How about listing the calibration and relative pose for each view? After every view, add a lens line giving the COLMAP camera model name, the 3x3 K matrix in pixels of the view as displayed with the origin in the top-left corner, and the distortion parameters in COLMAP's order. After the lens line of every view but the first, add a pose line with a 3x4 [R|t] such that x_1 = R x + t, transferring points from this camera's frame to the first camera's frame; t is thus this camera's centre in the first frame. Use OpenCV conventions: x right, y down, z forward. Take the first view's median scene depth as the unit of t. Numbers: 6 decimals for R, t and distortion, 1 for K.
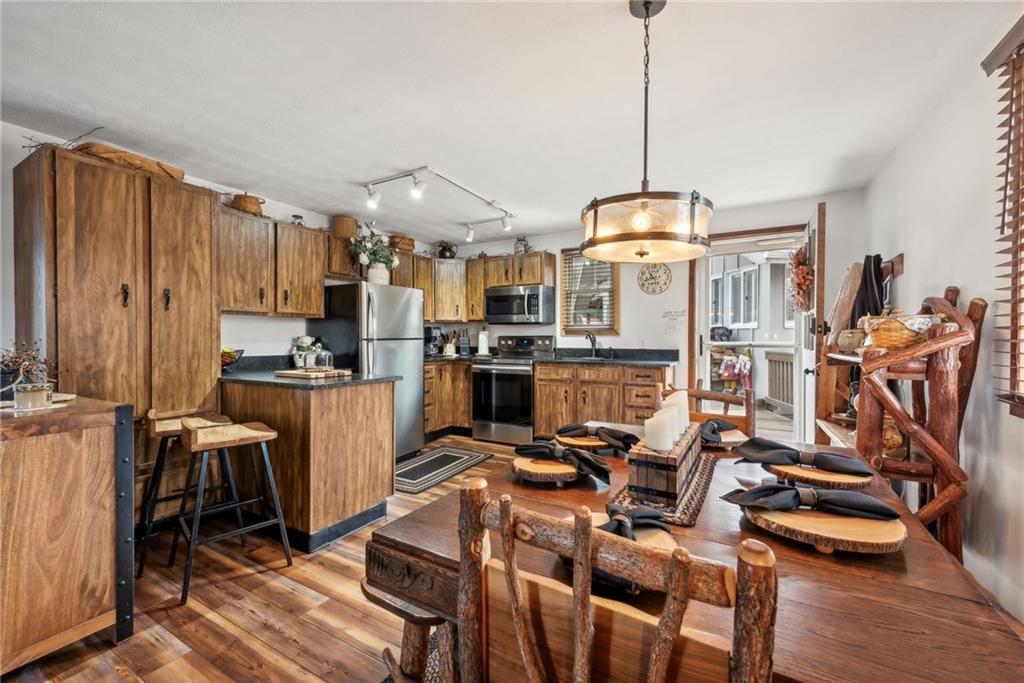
lens RADIAL K [[413.9, 0, 510.9], [0, 413.9, 341.8], [0, 0, 1]] dist [0.002172, 0.000061]
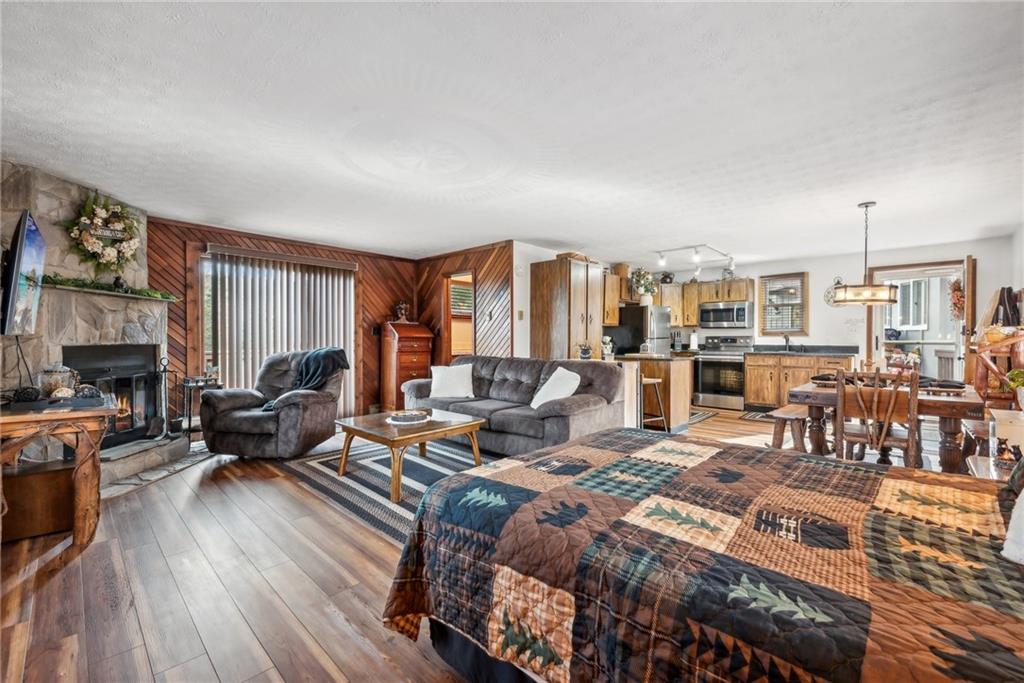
lens RADIAL K [[426.3, 0, 510.9], [0, 426.3, 339.8], [0, 0, 1]] dist [0.002422, -0.000678]
pose [[0.970378, 0.002302, -0.241581, -0.361238], [-0.003767, 0.999977, -0.005605, 0.009273], [0.241563, 0.006349, 0.970364, -0.646227]]
